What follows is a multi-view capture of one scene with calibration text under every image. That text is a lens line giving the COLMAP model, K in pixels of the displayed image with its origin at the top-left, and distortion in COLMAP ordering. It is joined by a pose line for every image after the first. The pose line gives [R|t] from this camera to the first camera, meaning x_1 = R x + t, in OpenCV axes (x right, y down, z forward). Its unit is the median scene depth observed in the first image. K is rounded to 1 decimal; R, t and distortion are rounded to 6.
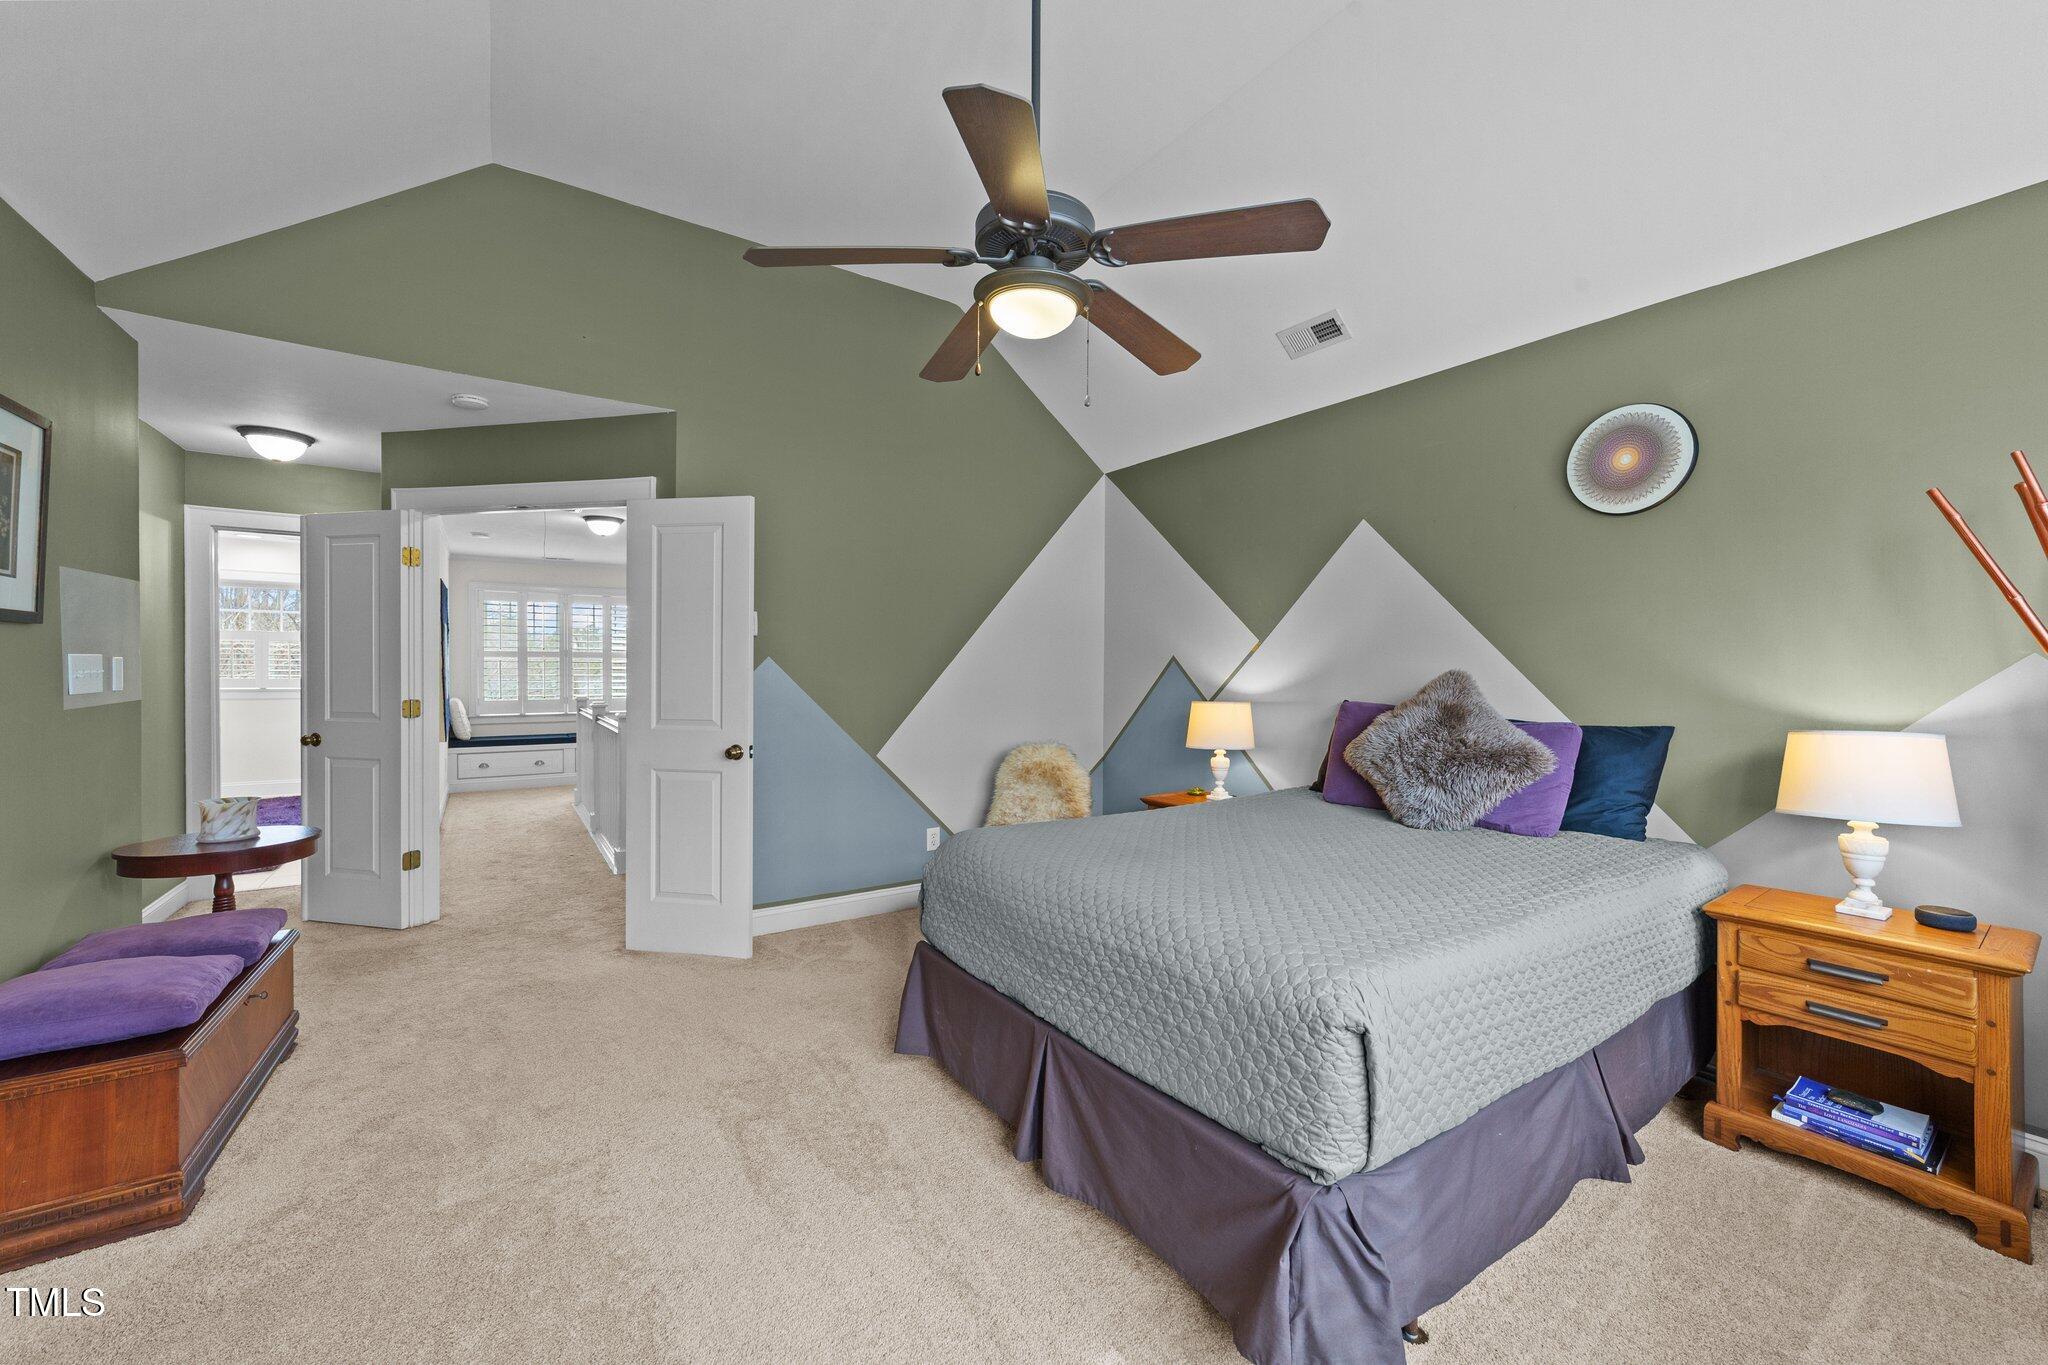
lens RADIAL K [[785.4, 0, 1026.4], [0, 785.4, 674.9], [0, 0, 1]] dist [-0.011743, 0.004263]
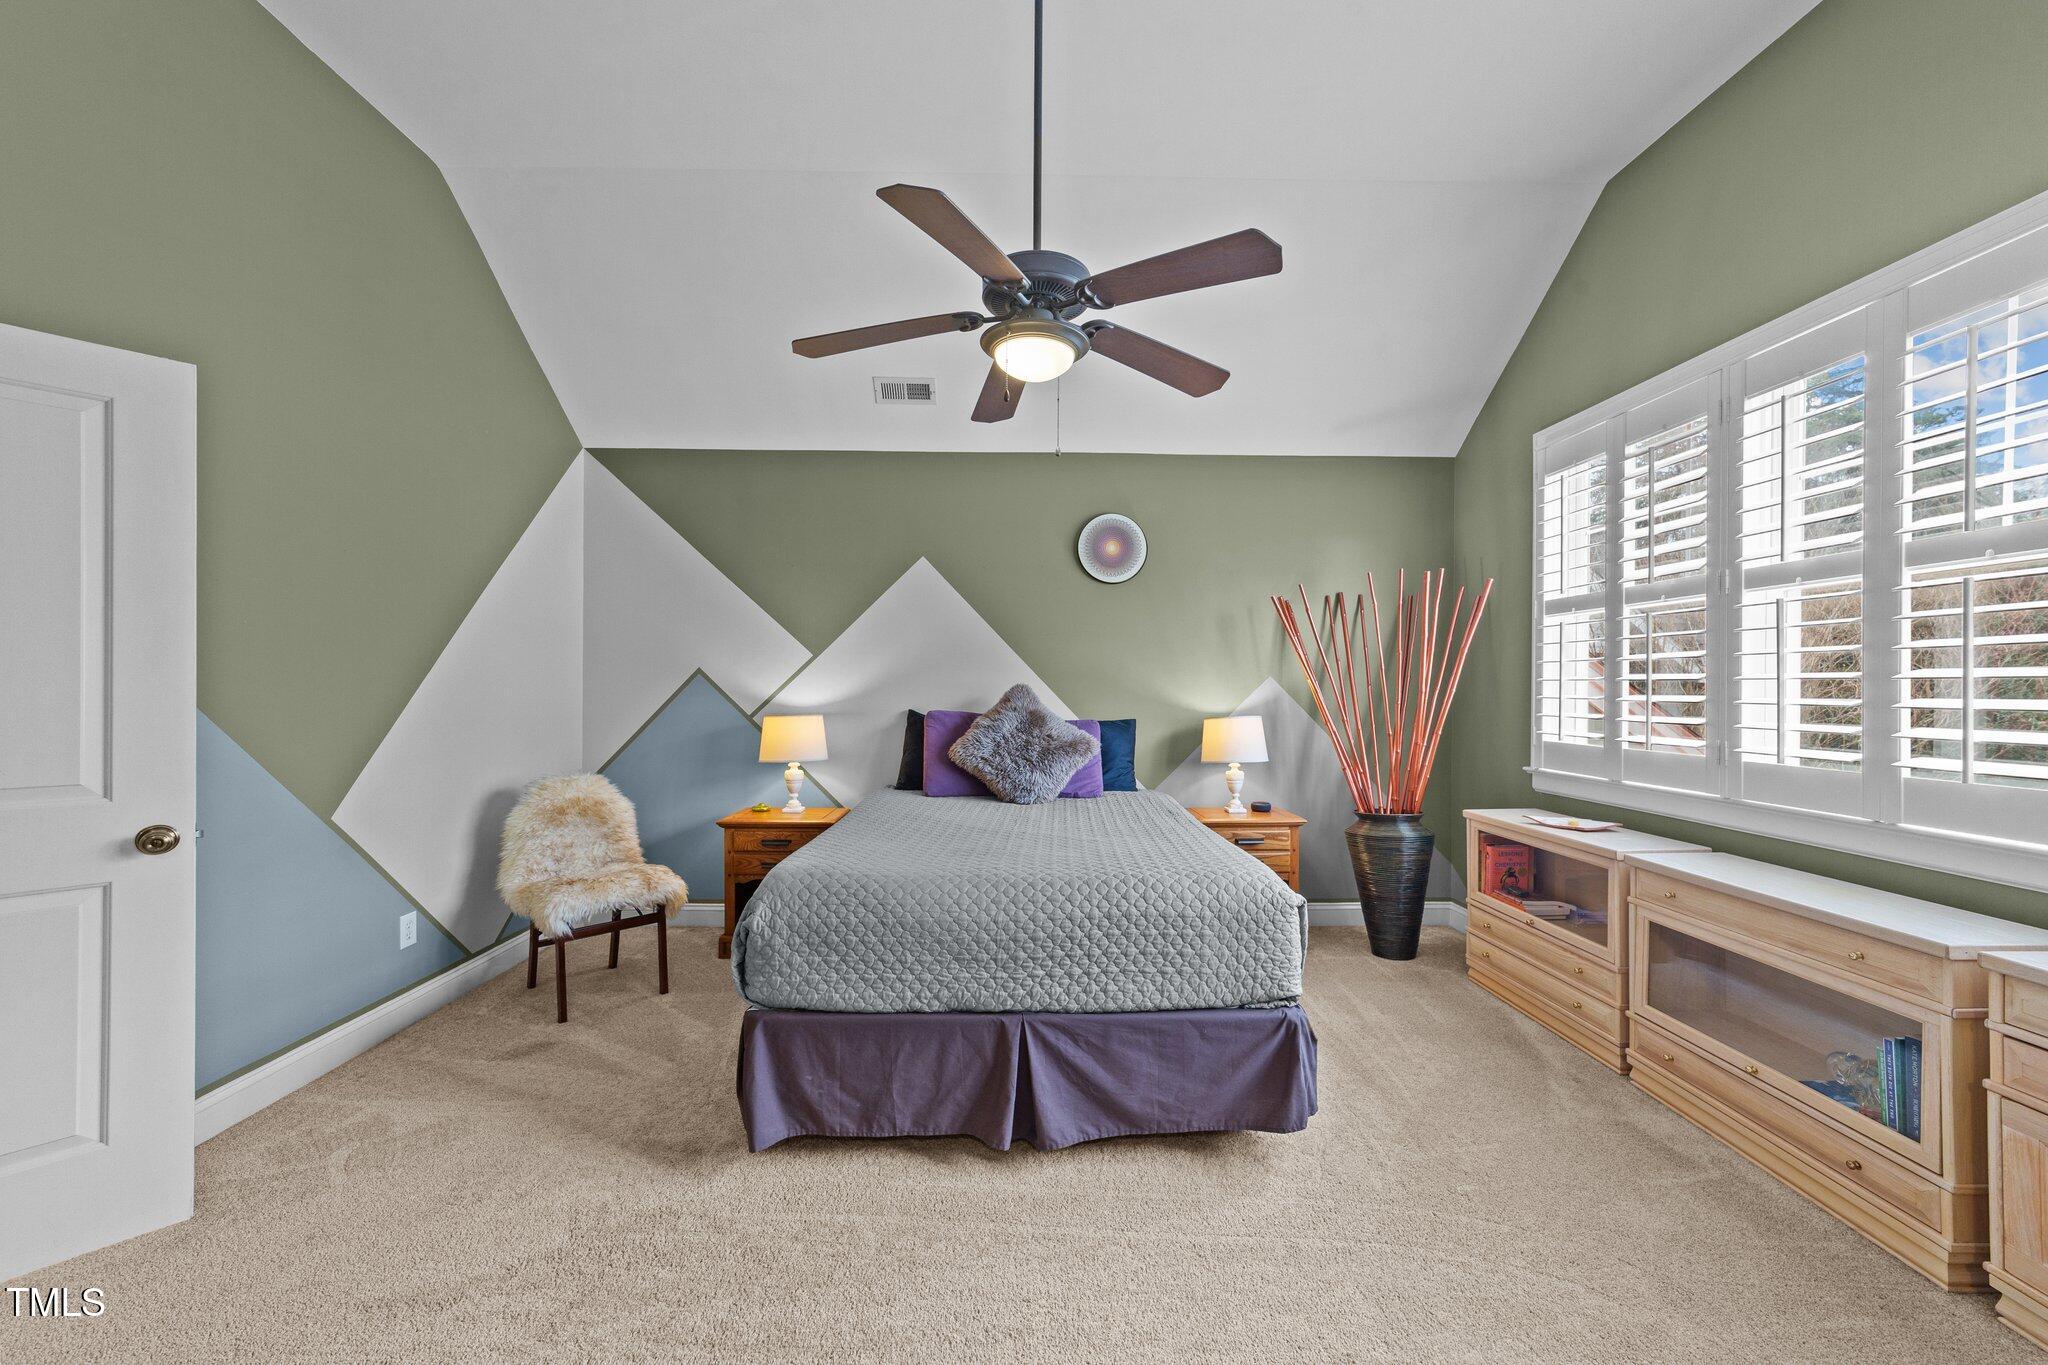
lens RADIAL K [[785.4, 0, 1022.4], [0, 785.4, 690.2], [0, 0, 1]] dist [-0.011743, 0.004263]
pose [[0.548183, -0.007527, 0.836324, -0.551748], [0.002496, 0.999970, 0.007364, -0.005256], [-0.836354, -0.001950, 0.548186, 0.252434]]
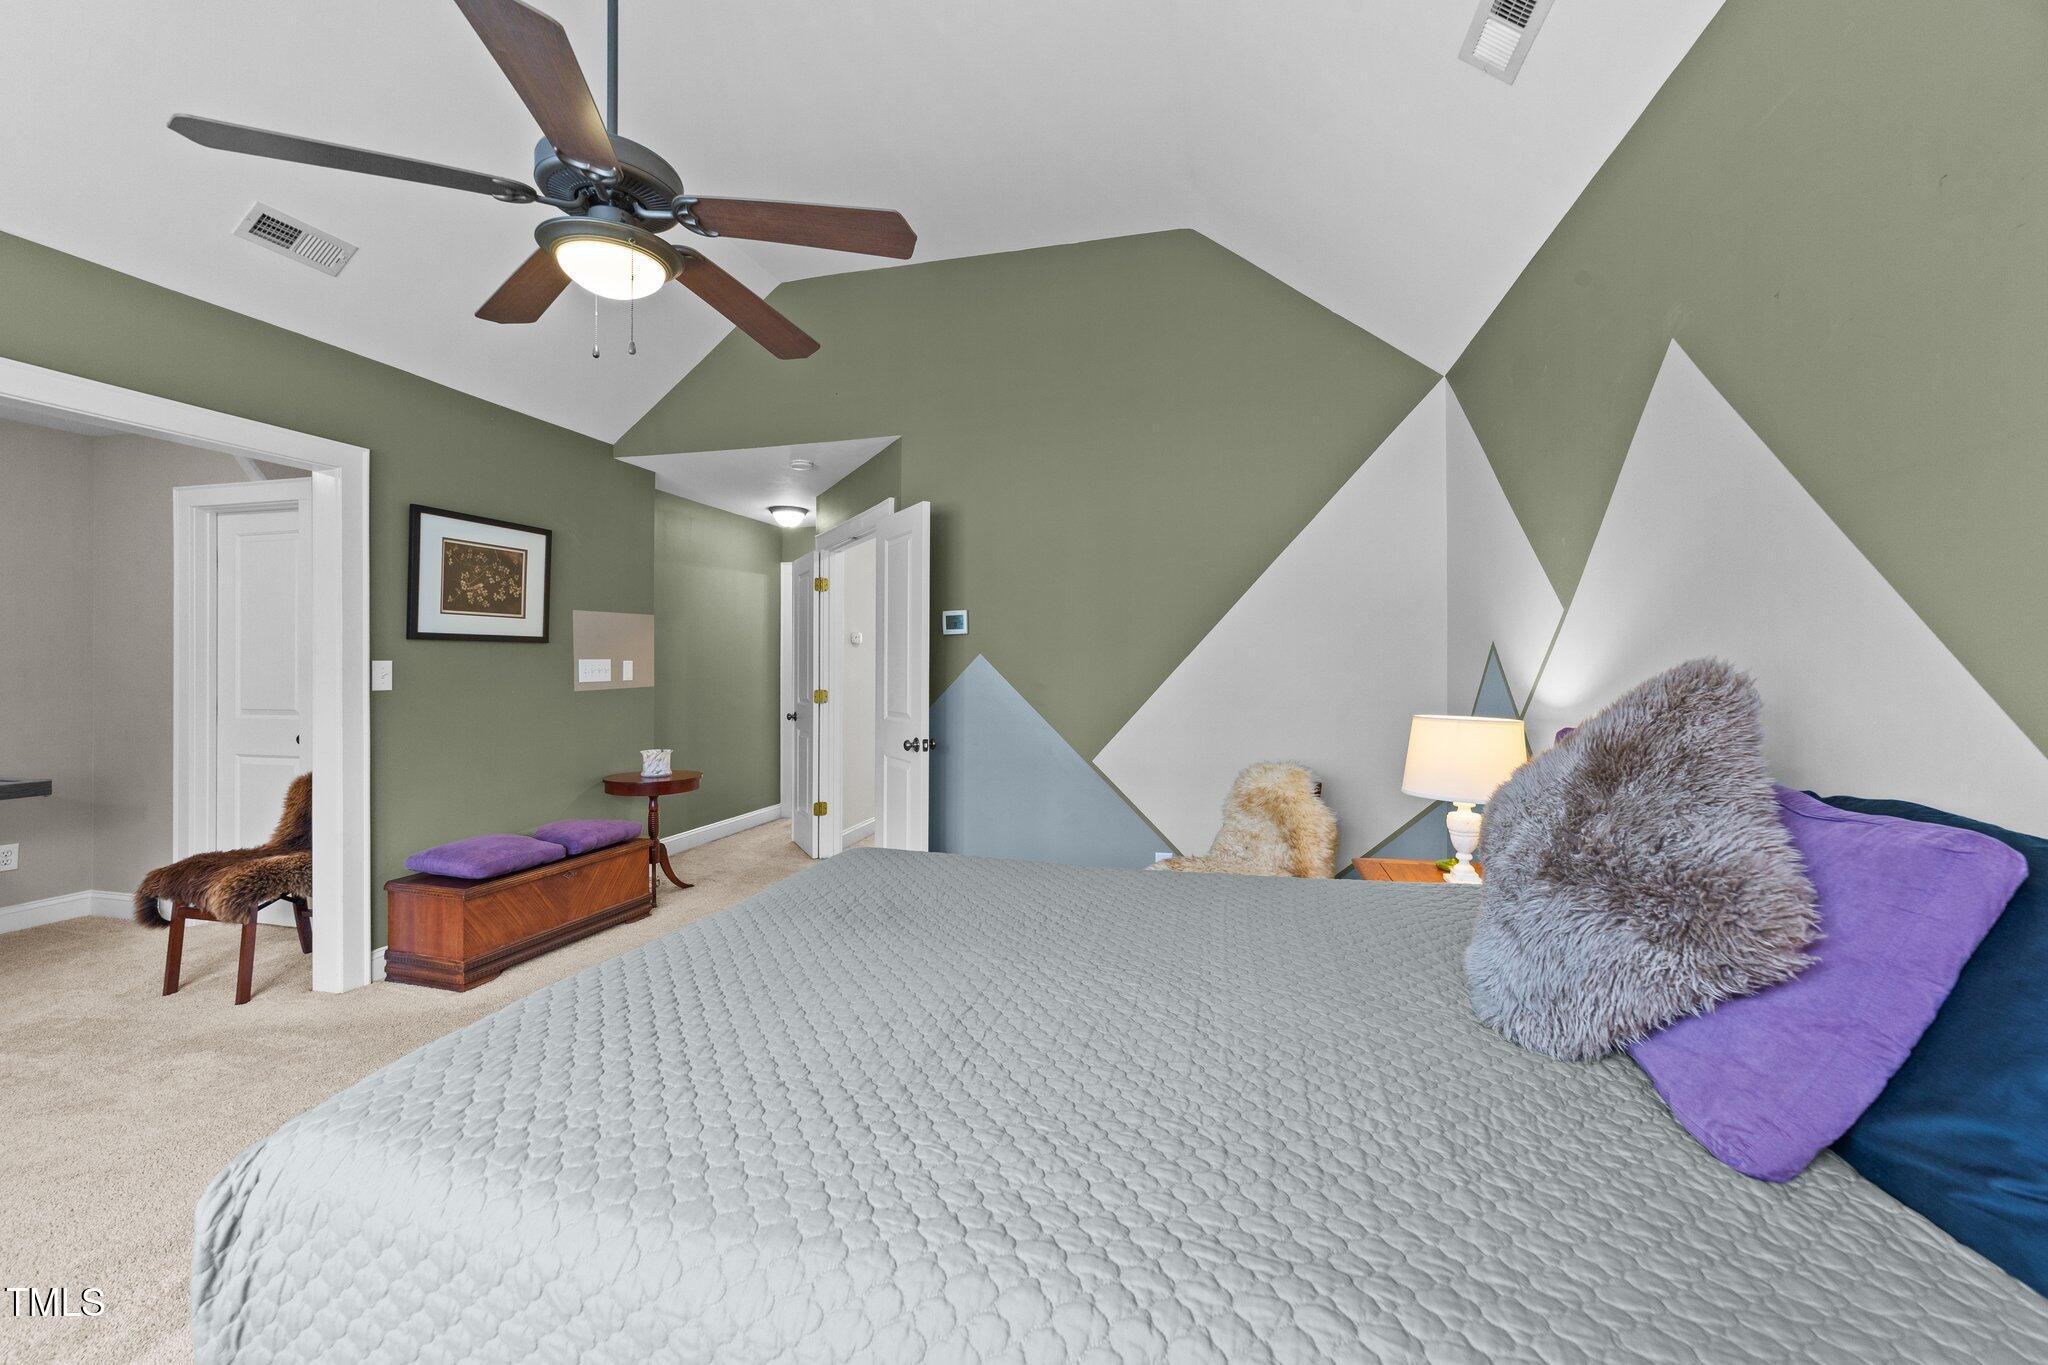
lens RADIAL K [[785.4, 0, 1032.9], [0, 785.4, 666.2], [0, 0, 1]] dist [-0.011743, 0.004263]
pose [[0.660586, -0.004194, -0.750739, 0.598405], [-0.001519, 0.999975, -0.006923, -0.000521], [0.750749, 0.005713, 0.660563, 0.466764]]
